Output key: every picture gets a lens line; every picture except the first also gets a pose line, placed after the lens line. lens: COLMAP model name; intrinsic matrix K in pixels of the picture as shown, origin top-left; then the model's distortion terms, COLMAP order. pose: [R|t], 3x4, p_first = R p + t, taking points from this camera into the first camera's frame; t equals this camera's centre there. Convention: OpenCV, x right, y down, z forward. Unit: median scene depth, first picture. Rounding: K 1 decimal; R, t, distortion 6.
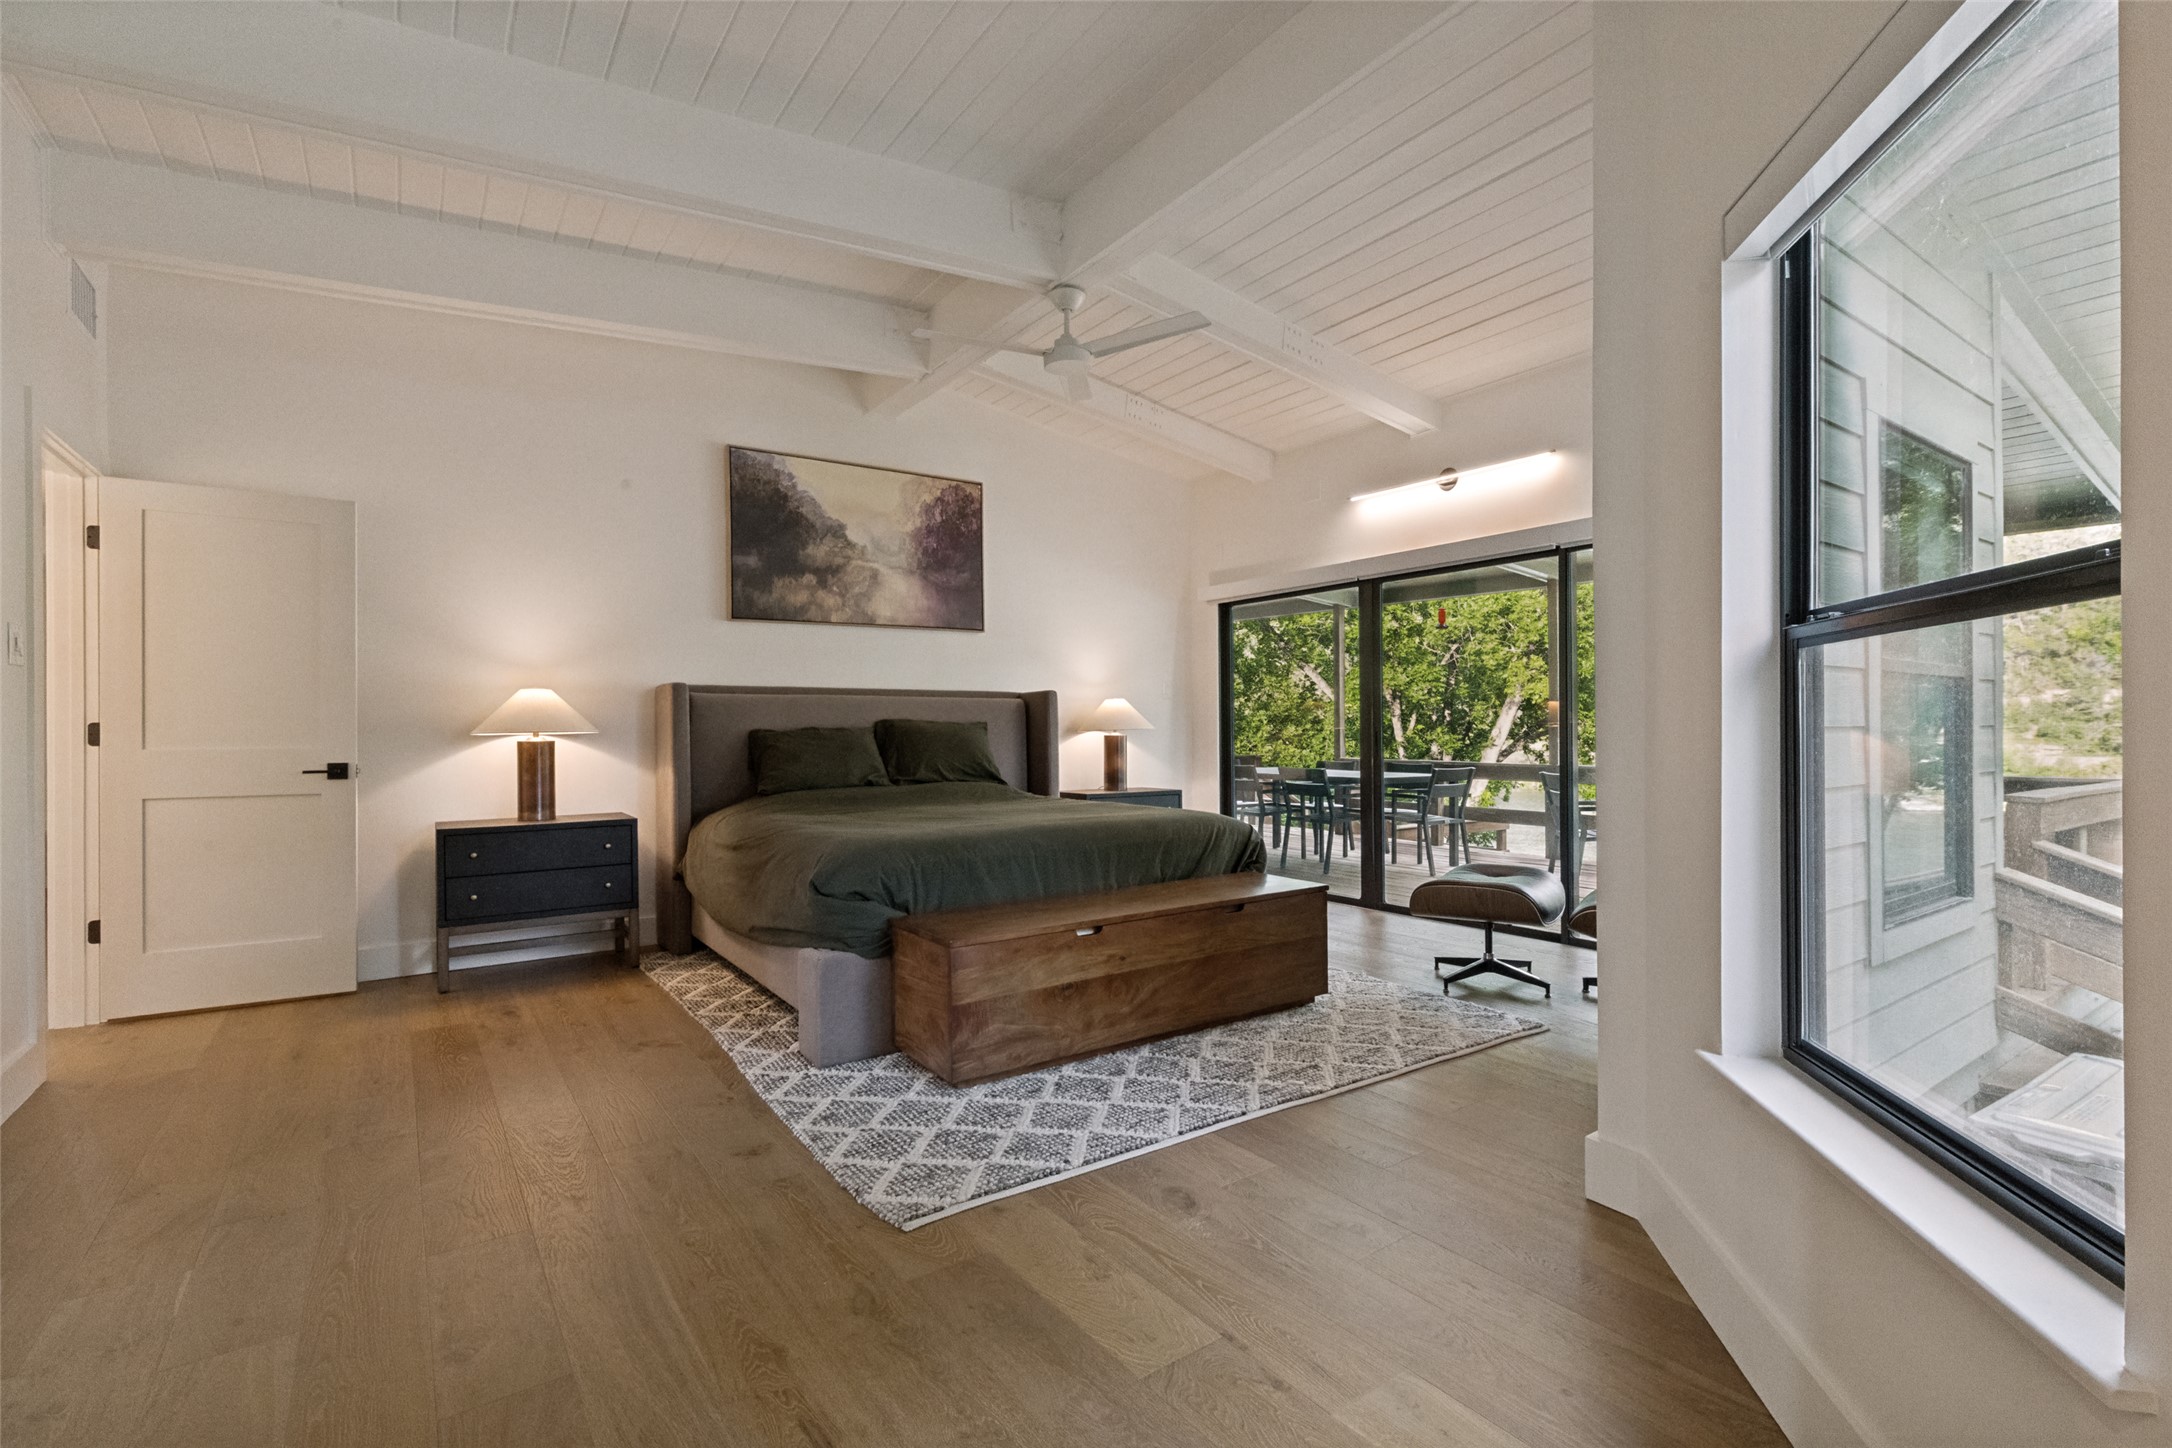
lens RADIAL K [[985.4, 0, 1089.9], [0, 985.4, 730.5], [0, 0, 1]] dist [0.010884, -0.000325]
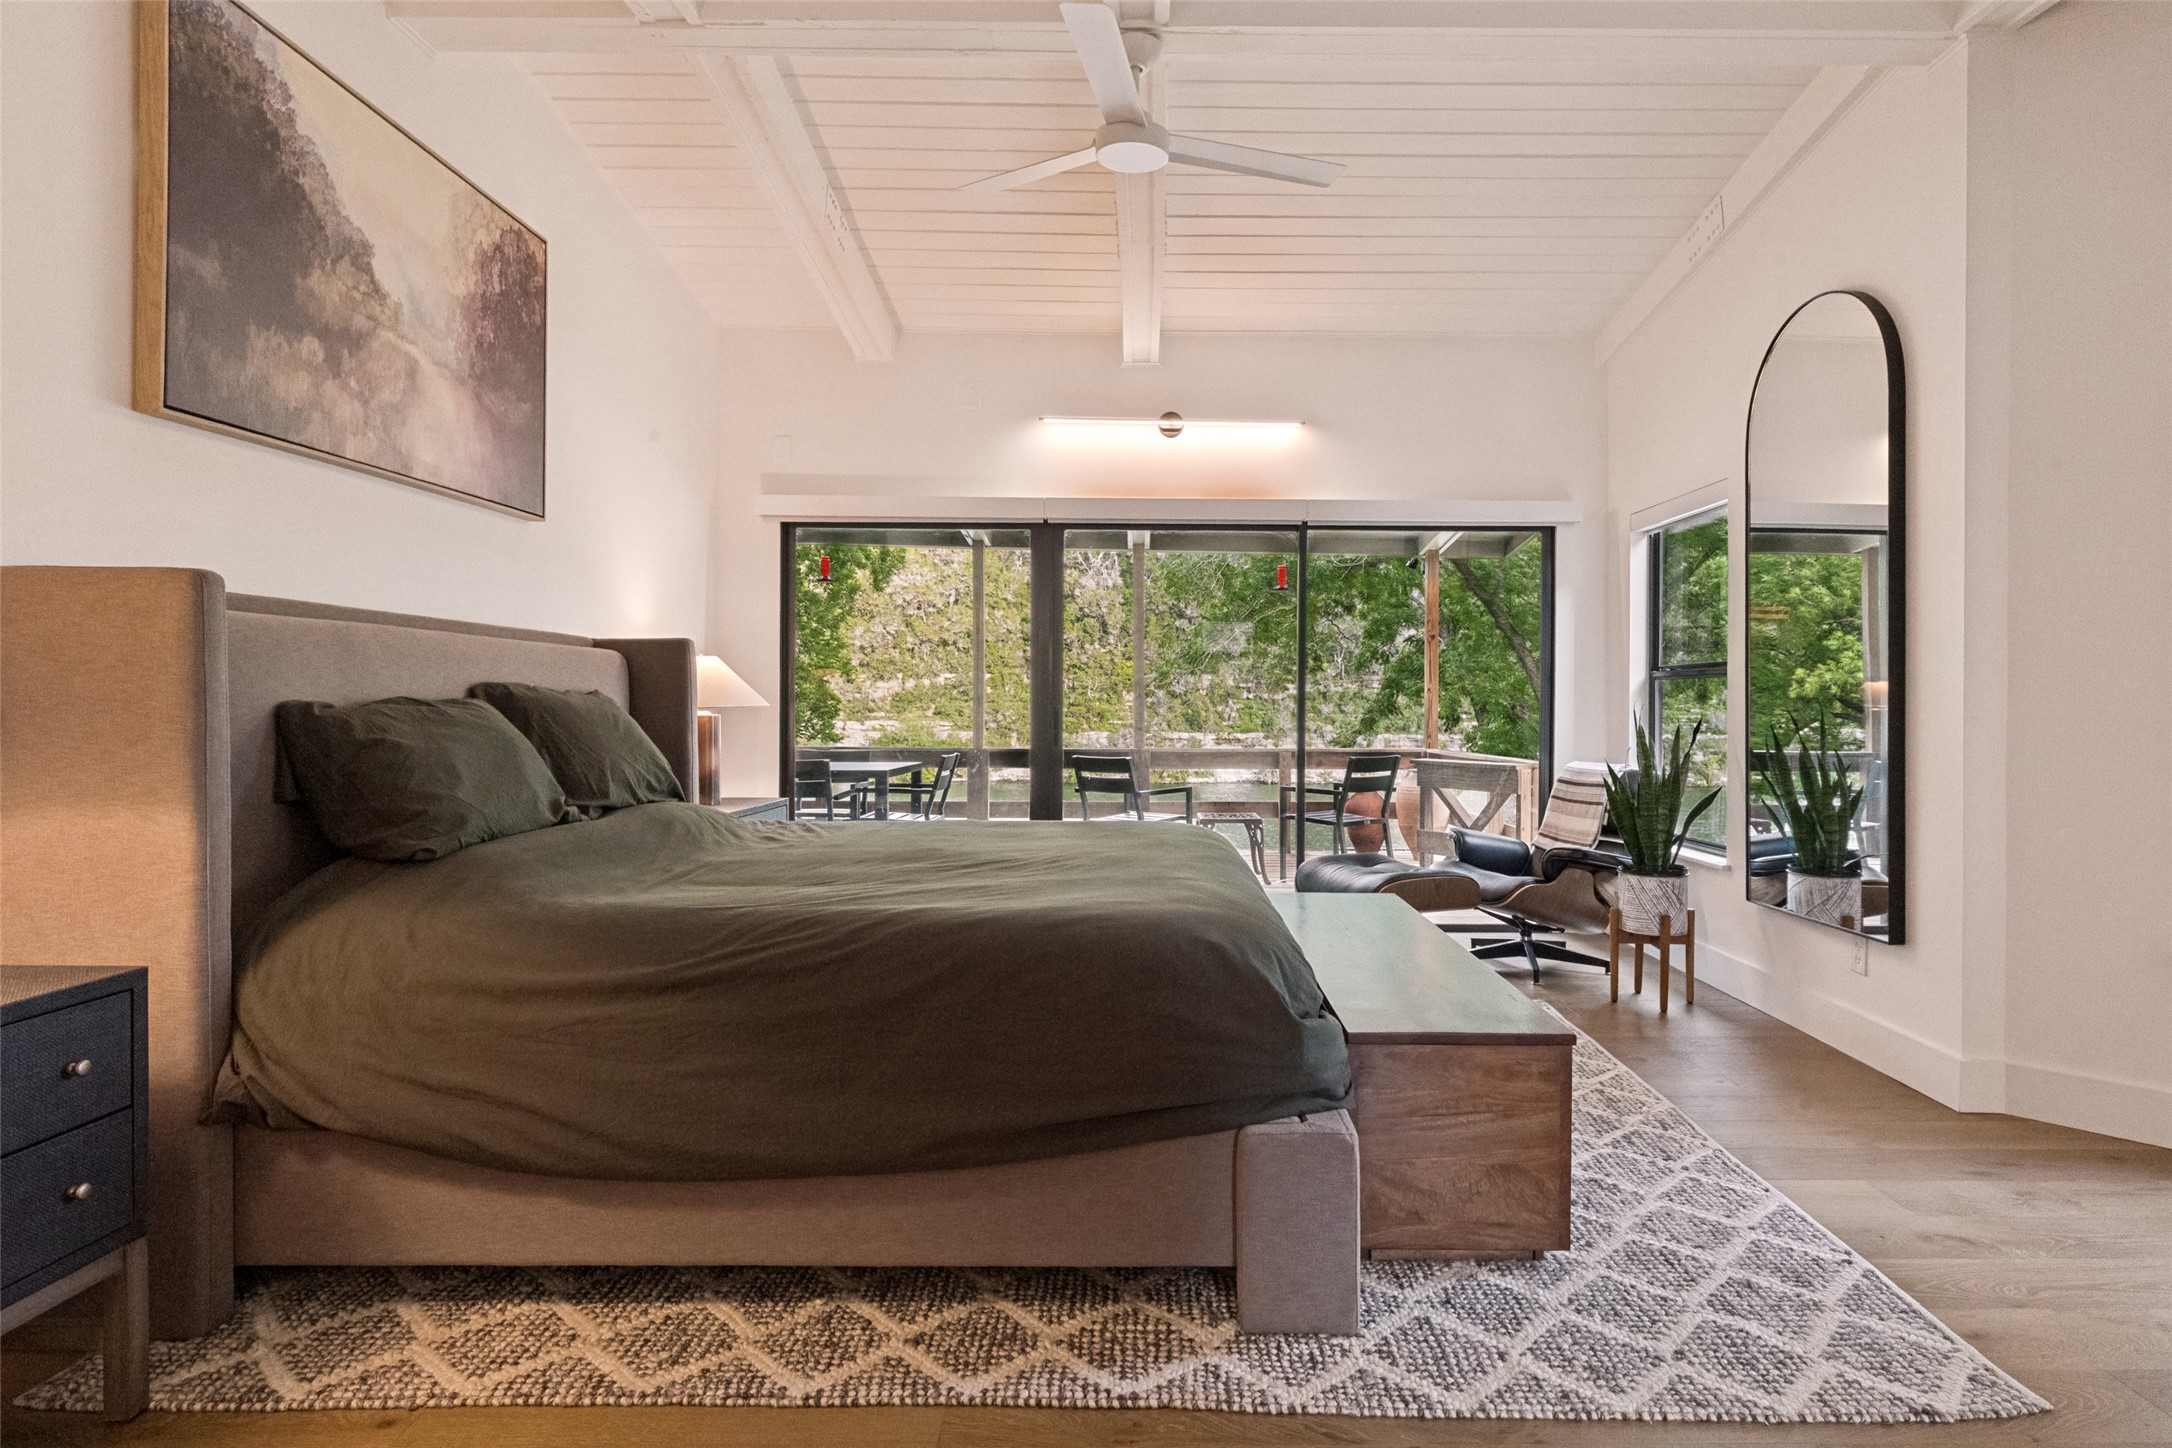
lens RADIAL K [[1174.5, 0, 1162.8], [0, 1174.5, 707.3], [0, 0, 1]] dist [-0.001982, -0.001218]
pose [[0.562422, 0.007530, 0.826816, -0.500046], [-0.008993, 0.999955, -0.002990, -0.000630], [-0.826801, -0.005754, 0.562465, 0.415769]]
